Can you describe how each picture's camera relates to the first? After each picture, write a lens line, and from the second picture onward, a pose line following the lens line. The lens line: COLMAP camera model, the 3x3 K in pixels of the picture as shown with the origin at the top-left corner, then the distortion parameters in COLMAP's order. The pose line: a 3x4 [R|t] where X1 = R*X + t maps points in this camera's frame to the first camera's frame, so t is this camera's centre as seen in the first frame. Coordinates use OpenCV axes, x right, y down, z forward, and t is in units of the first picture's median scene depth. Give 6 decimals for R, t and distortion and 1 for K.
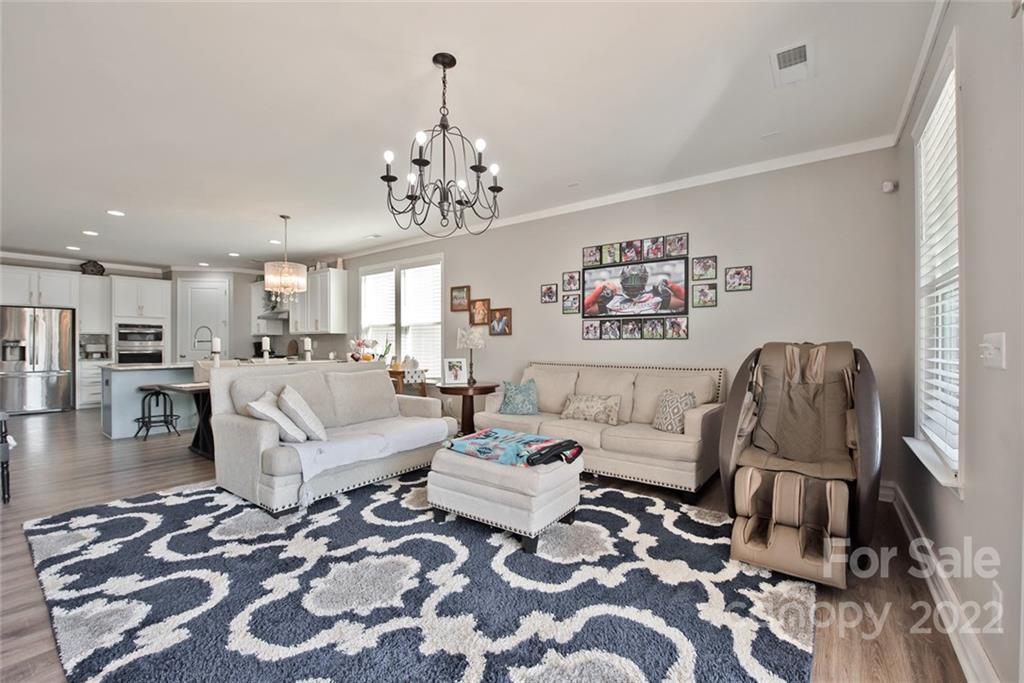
lens RADIAL K [[429.0, 0, 512.0], [0, 429.0, 341.5], [0, 0, 1]] dist [0.000089, -0.000246]
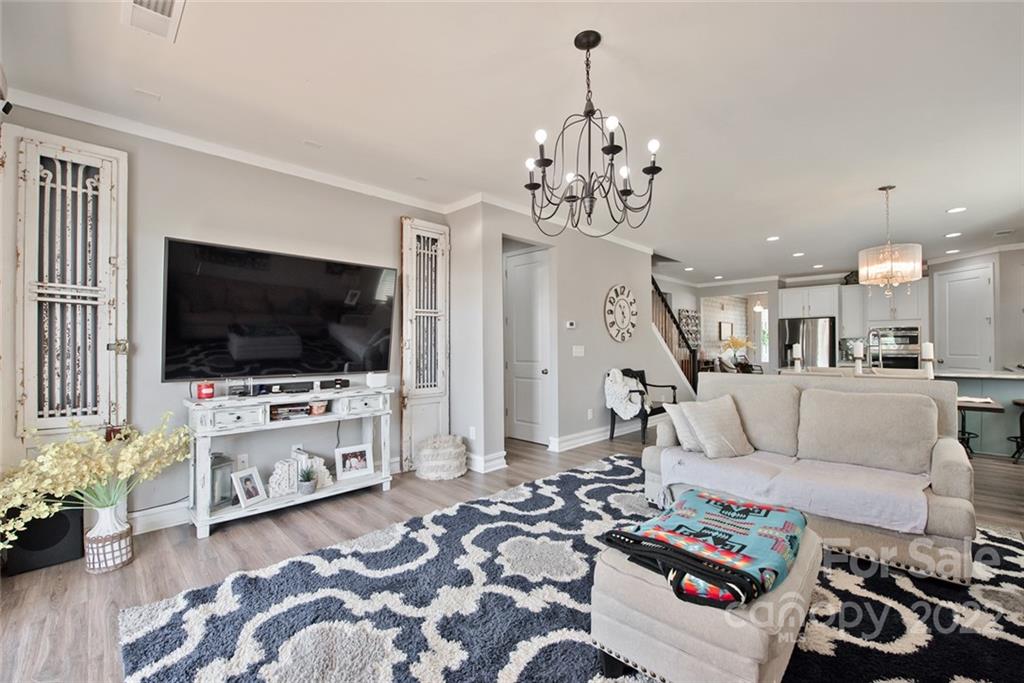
lens RADIAL K [[429.0, 0, 512.0], [0, 429.0, 341.5], [0, 0, 1]] dist [0.000089, -0.000246]
pose [[-0.133132, -0.008008, -0.991066, 0.689614], [0.007021, 0.999935, -0.009023, -0.017908], [0.991073, -0.008159, -0.133067, 0.887079]]
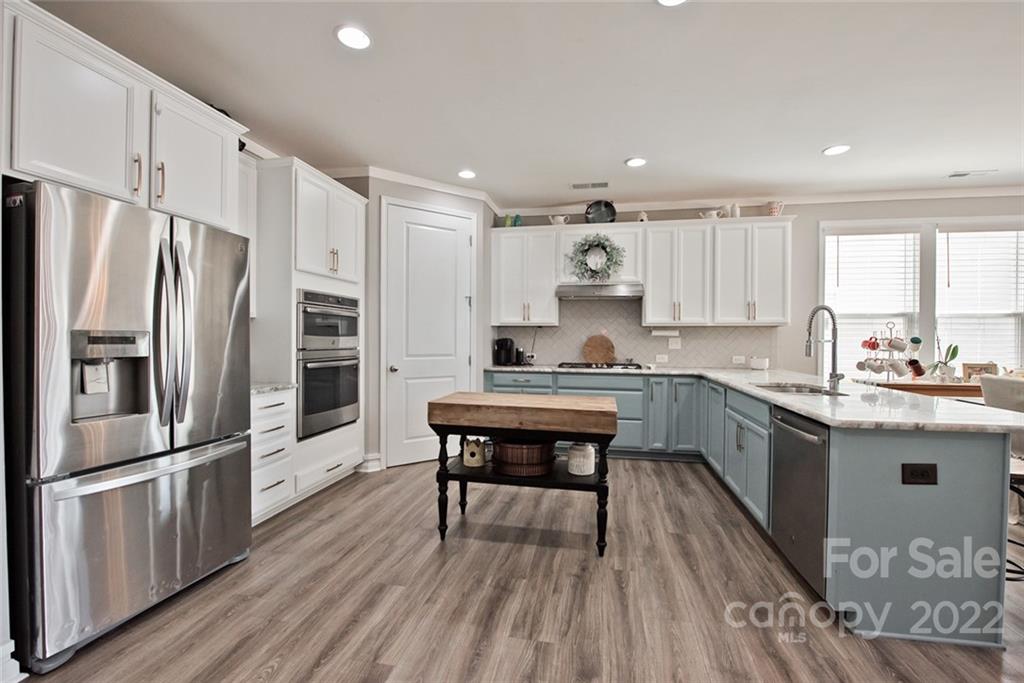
lens RADIAL K [[429.0, 0, 512.0], [0, 429.0, 341.5], [0, 0, 1]] dist [0.000089, -0.000246]
pose [[0.889743, 0.004061, 0.456444, -2.932444], [-0.009828, 0.999899, 0.010262, -0.008083], [-0.456357, -0.013617, 0.889693, 1.847488]]
